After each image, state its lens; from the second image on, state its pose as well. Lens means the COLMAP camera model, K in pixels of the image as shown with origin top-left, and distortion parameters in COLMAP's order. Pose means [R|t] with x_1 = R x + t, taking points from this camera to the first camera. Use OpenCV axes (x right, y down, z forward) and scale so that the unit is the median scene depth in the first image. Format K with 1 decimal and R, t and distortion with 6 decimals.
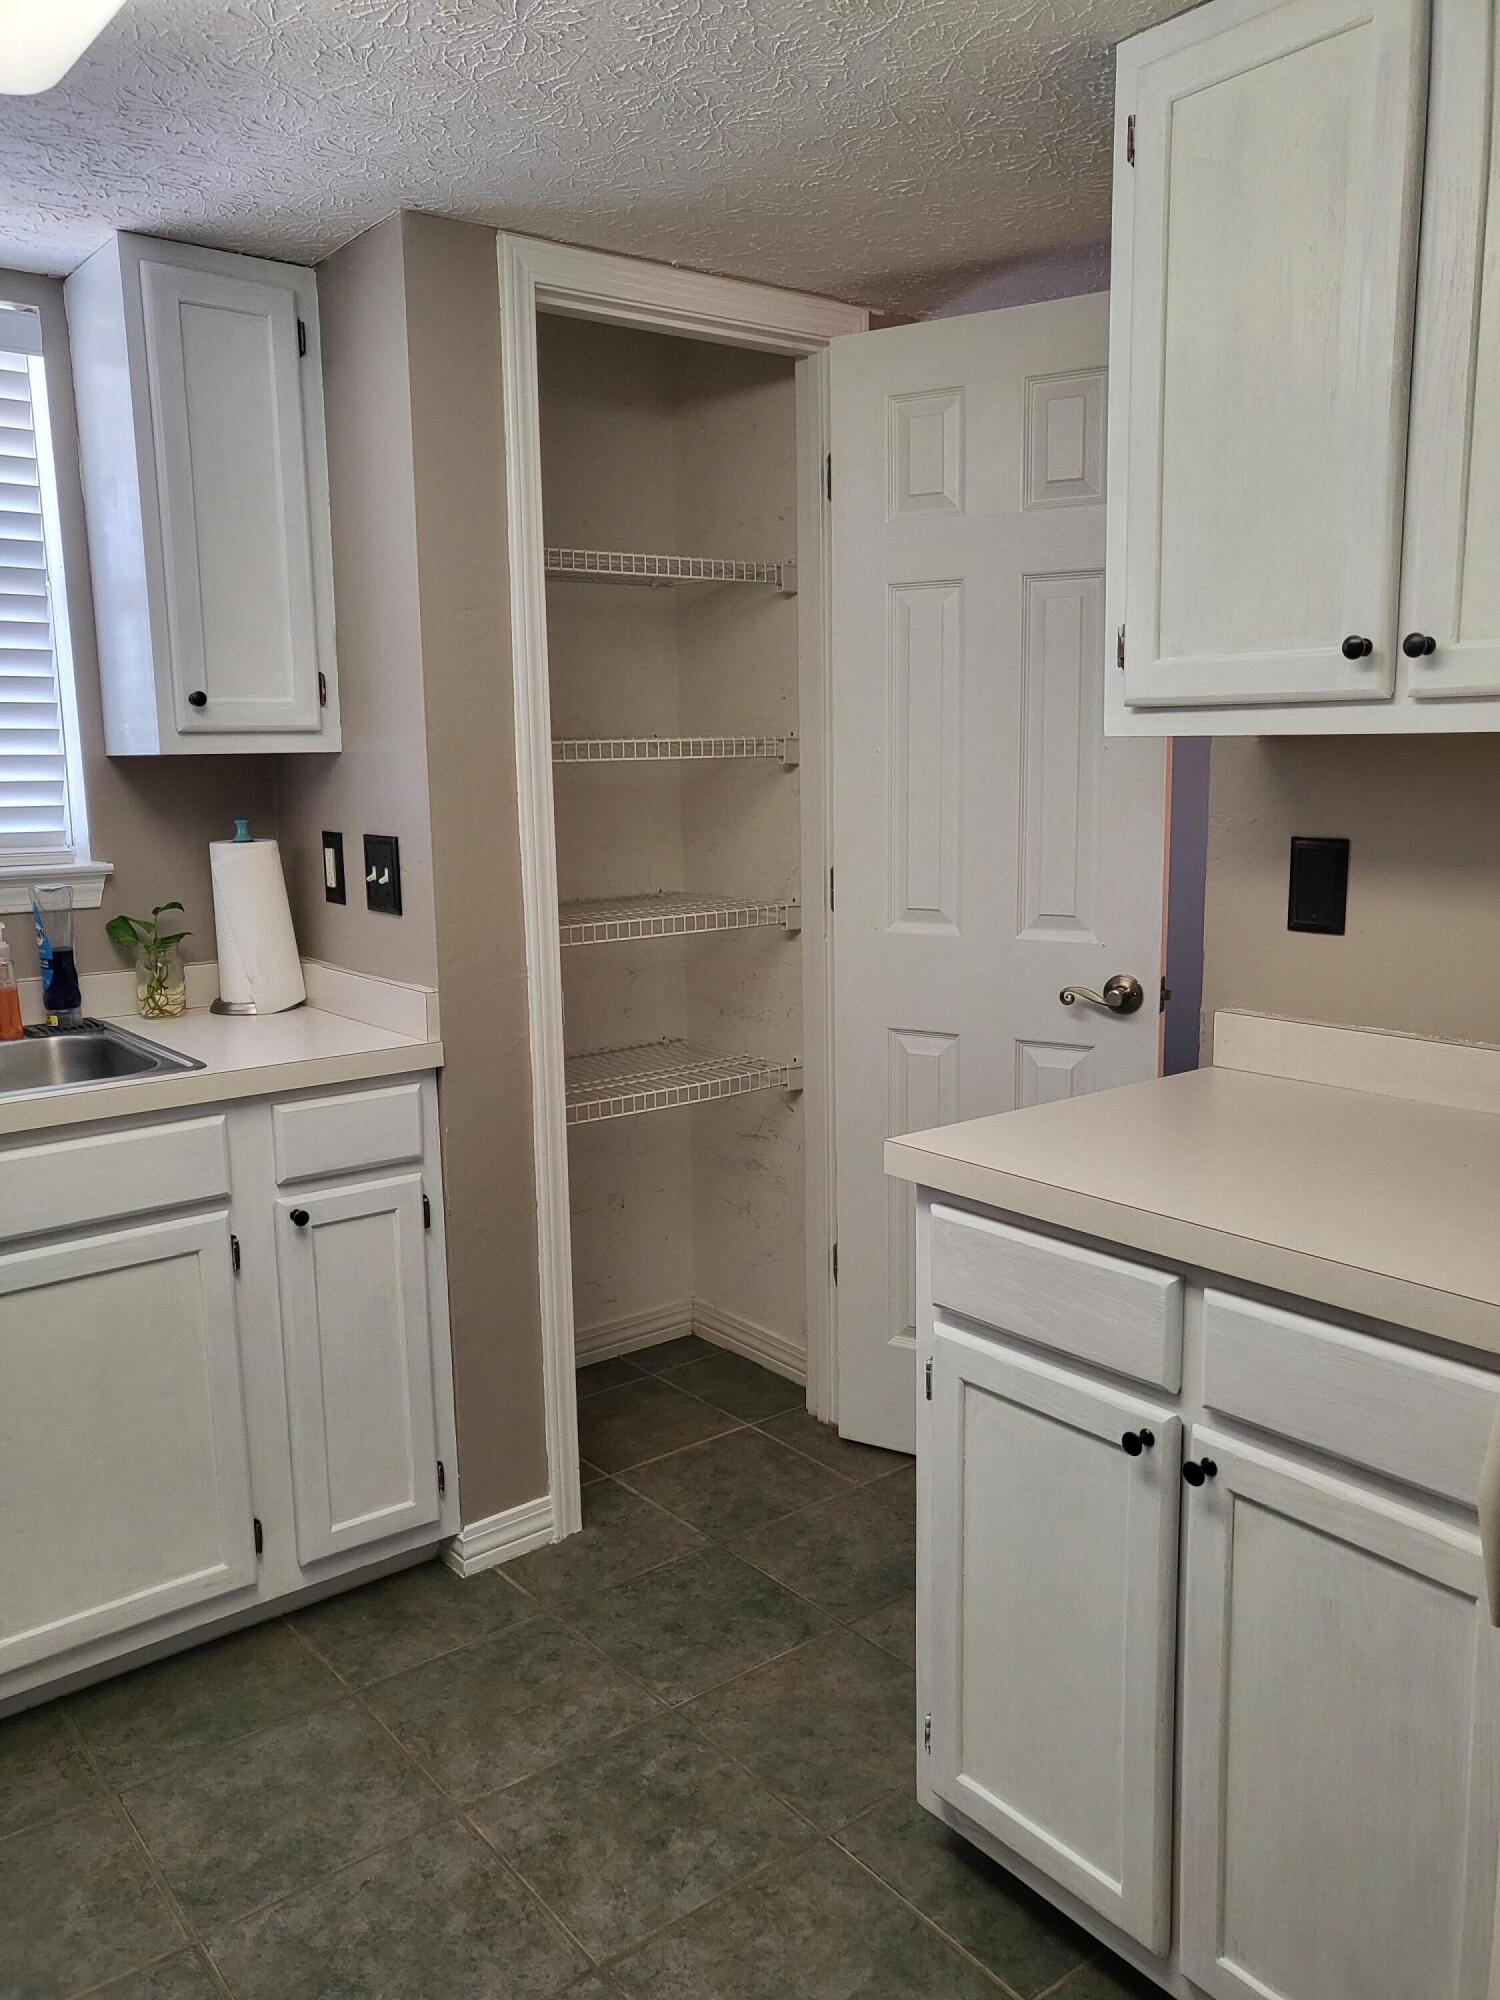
lens RADIAL K [[1555.9, 0, 750.0], [0, 1555.9, 1000.0], [0, 0, 1]] dist [-0.006654, 0.070136]
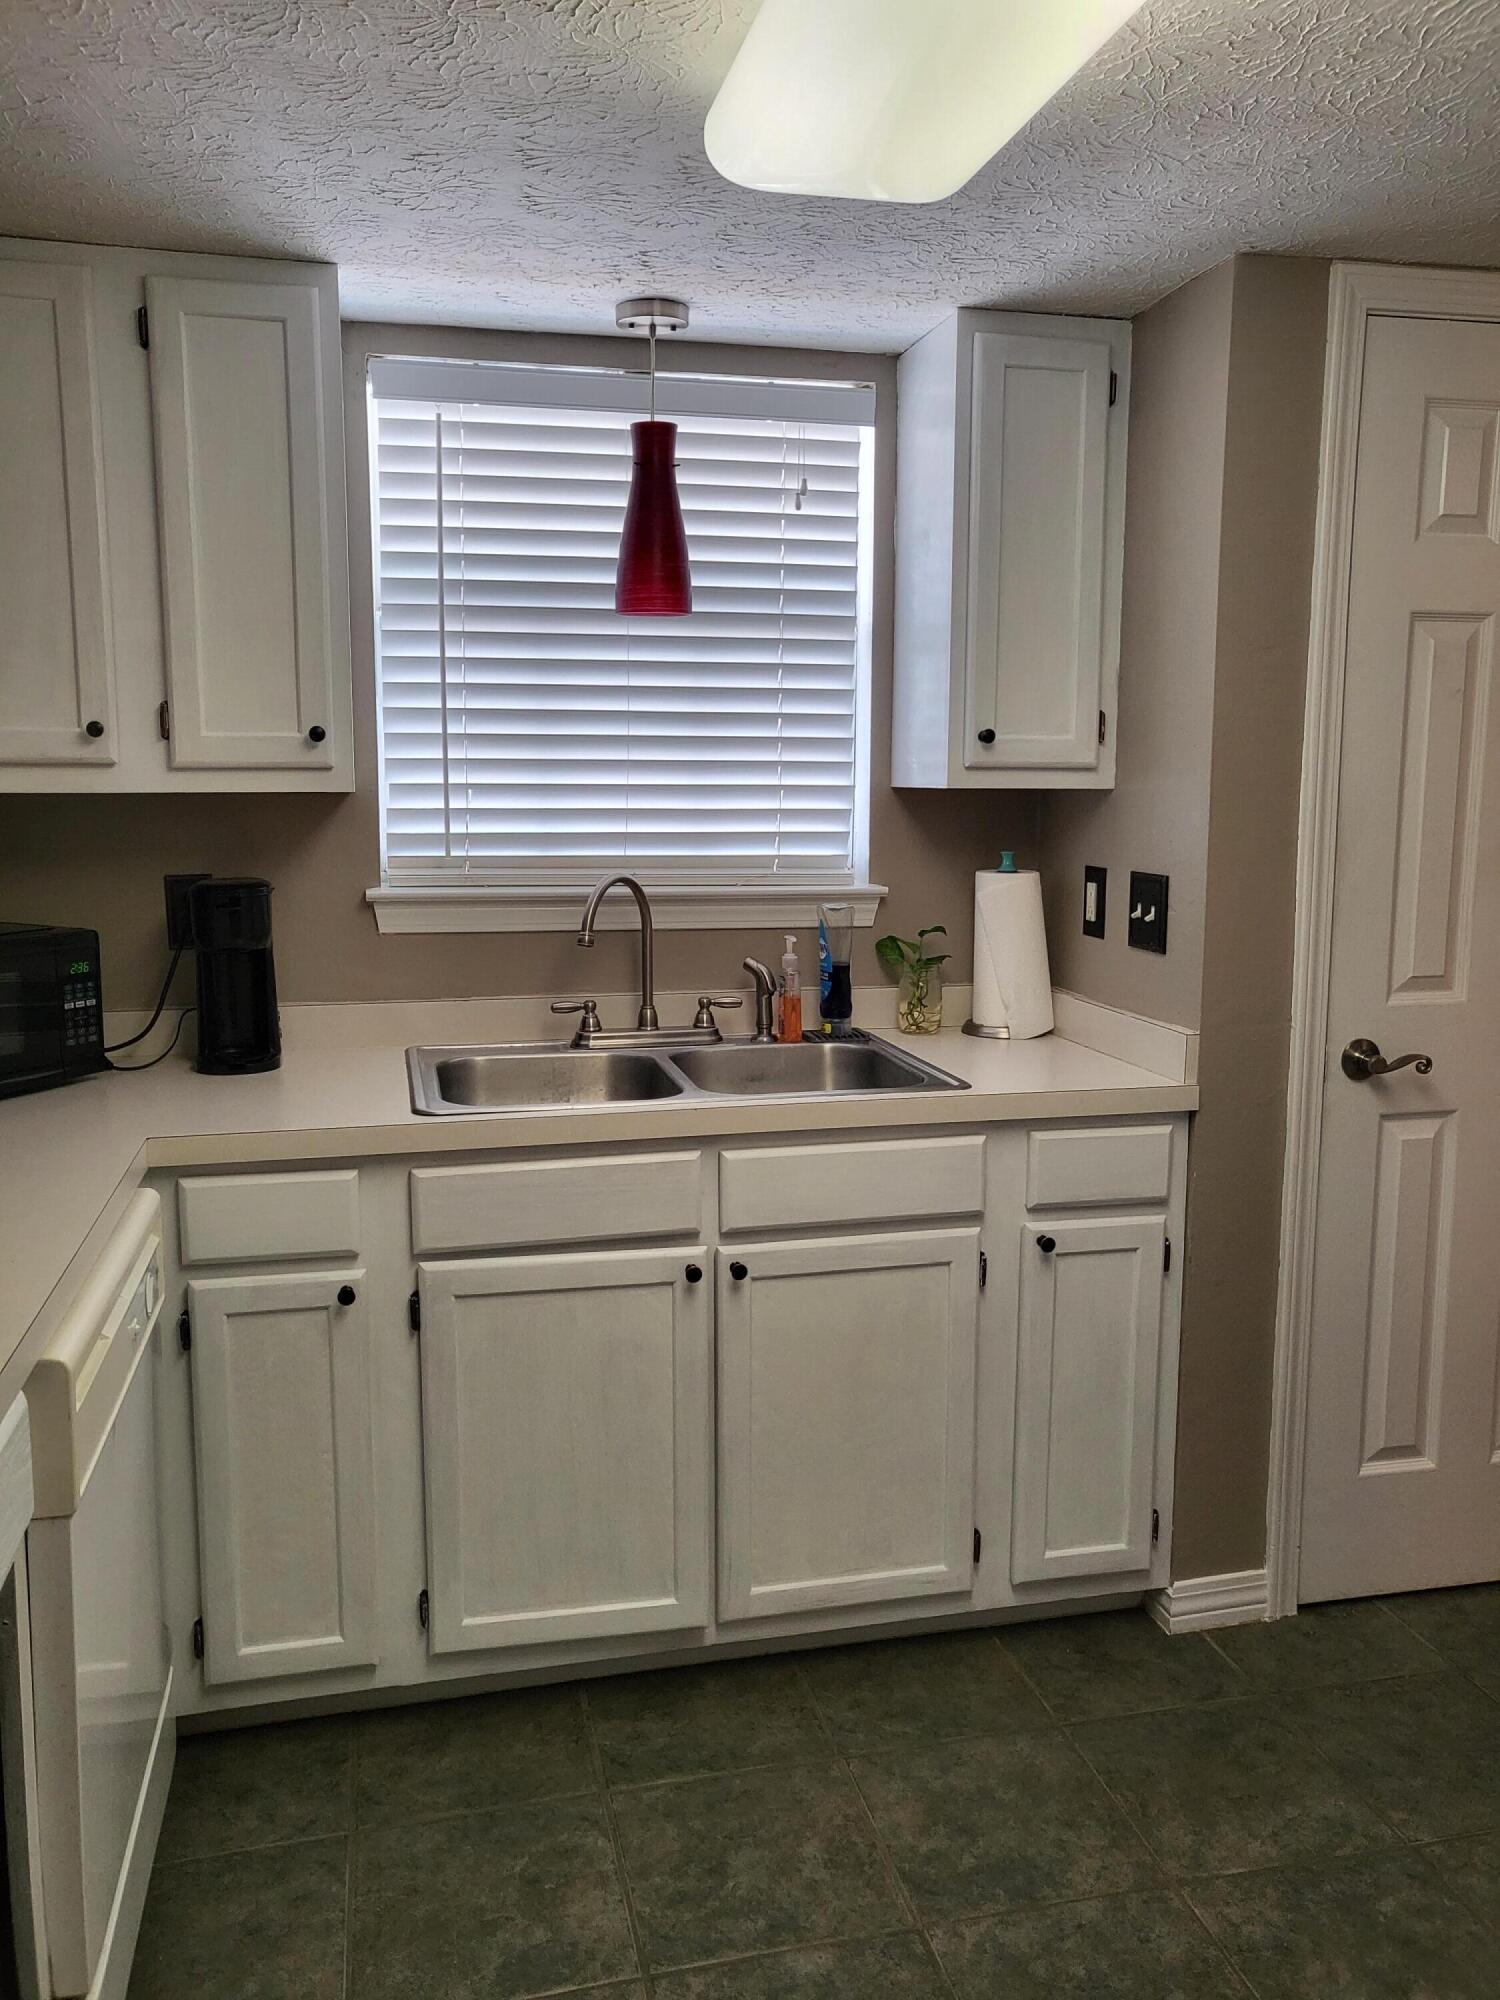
lens RADIAL K [[1557.7, 0, 757.8], [0, 1557.7, 978.5], [0, 0, 1]] dist [-0.010143, 0.076705]
pose [[0.909177, 0.073326, -0.409903, -0.051592], [-0.085049, 0.996322, -0.010411, -0.006470], [0.407632, 0.044327, 0.912070, -0.015288]]
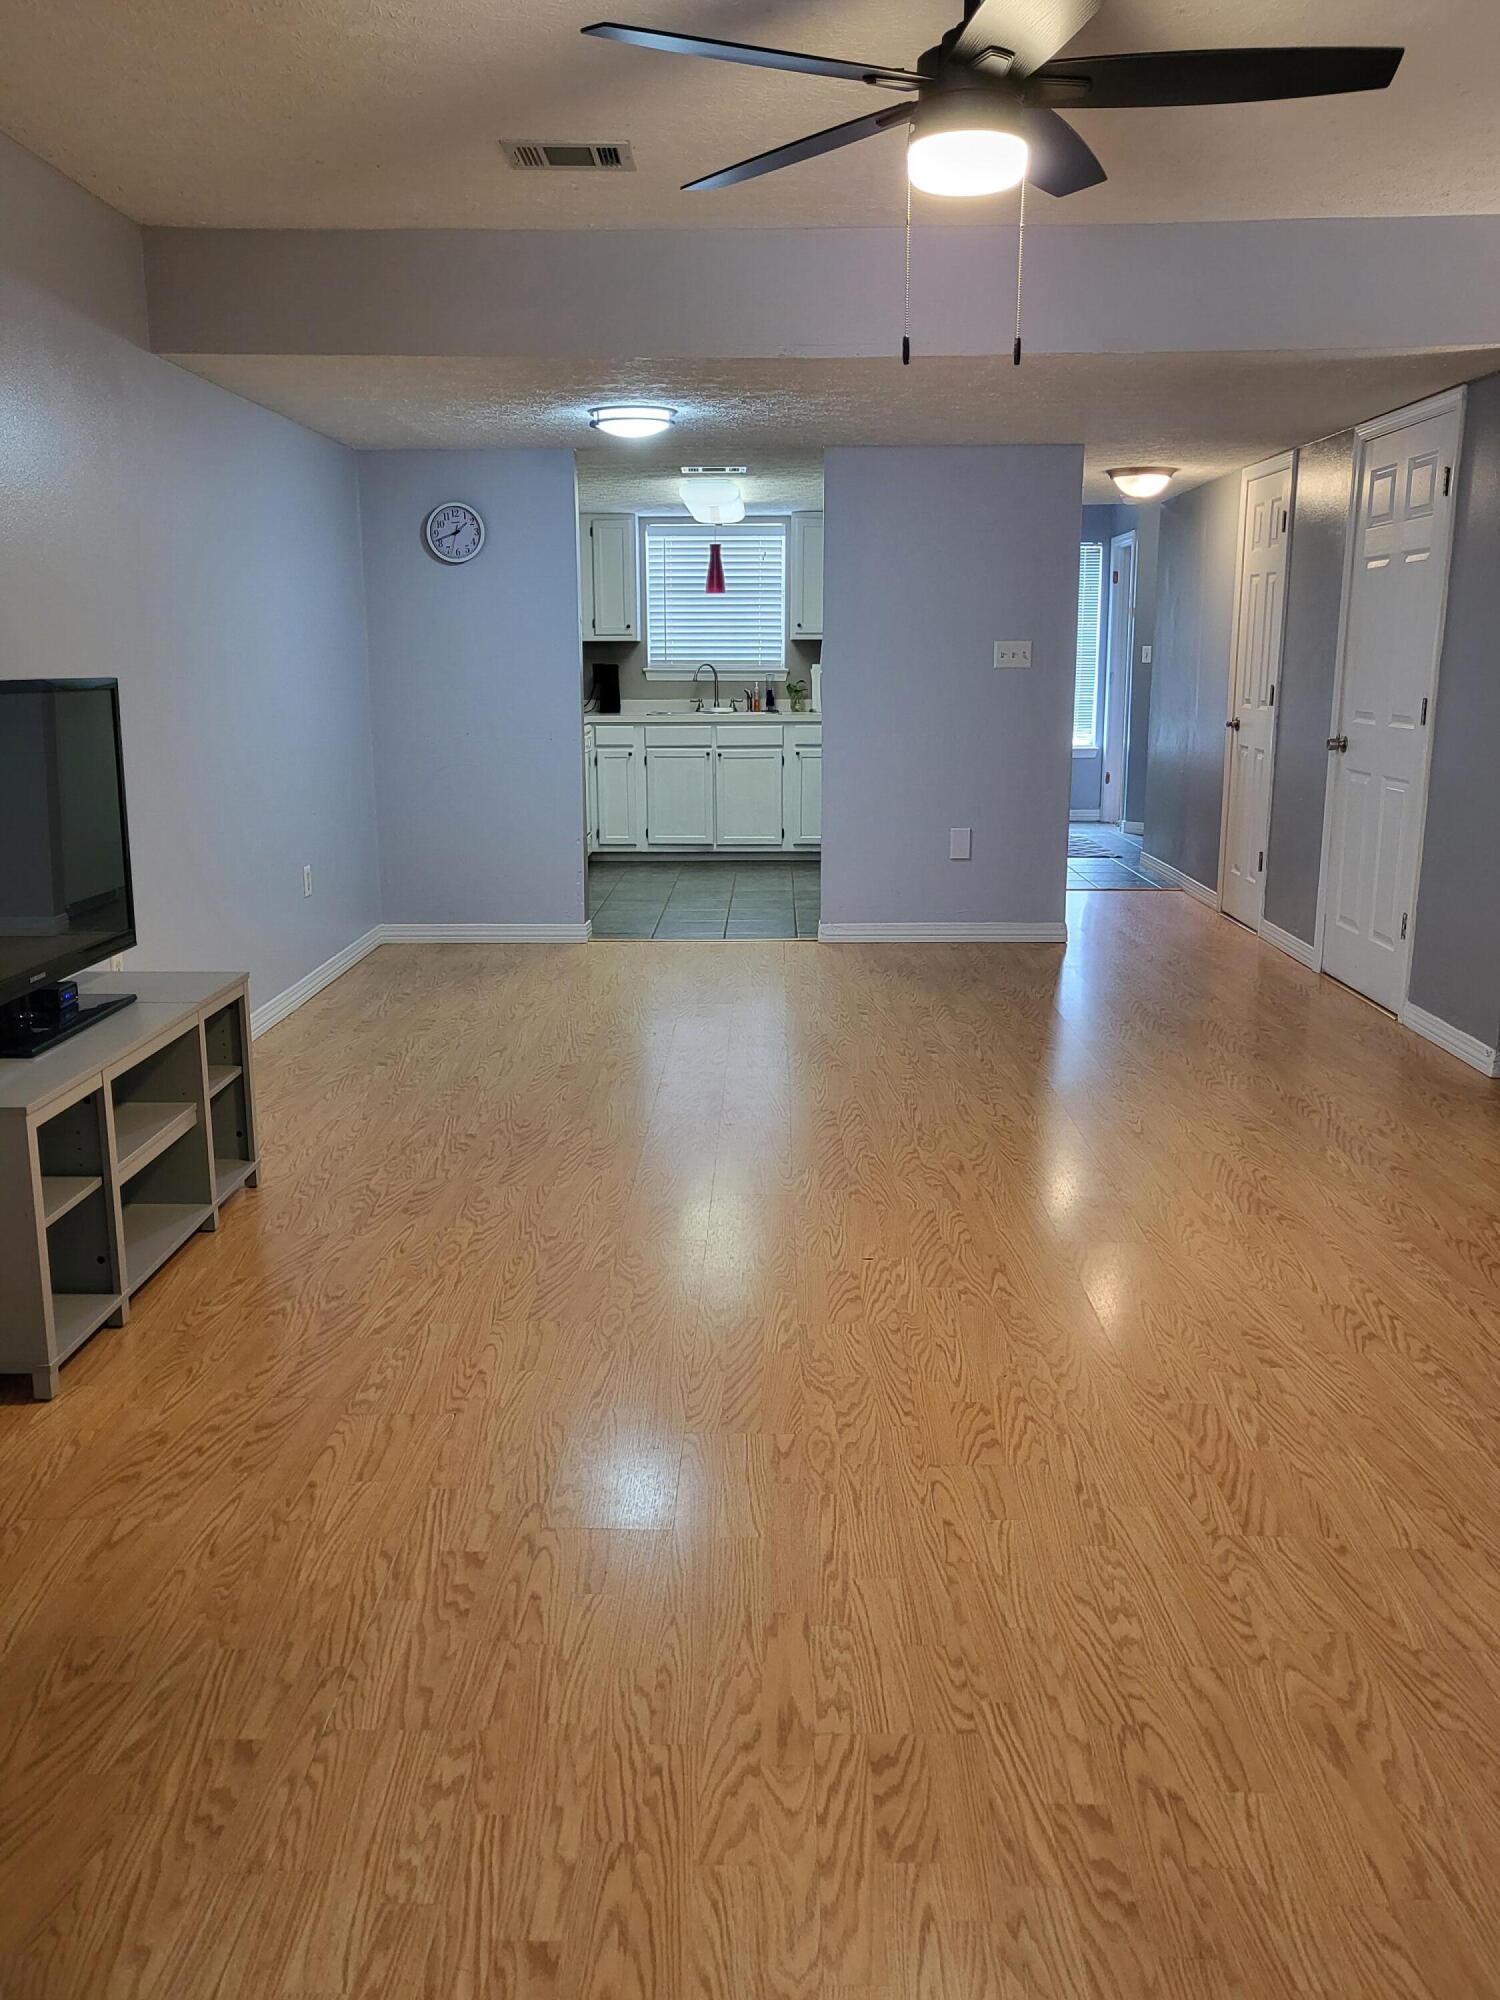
lens RADIAL K [[1557.7, 0, 757.8], [0, 1557.7, 978.5], [0, 0, 1]] dist [-0.010143, 0.076705]
pose [[0.782922, 0.149802, -0.603815, 2.152658], [-0.112972, 0.988674, 0.098800, 0.323088], [0.611776, -0.009139, 0.790978, -2.273876]]
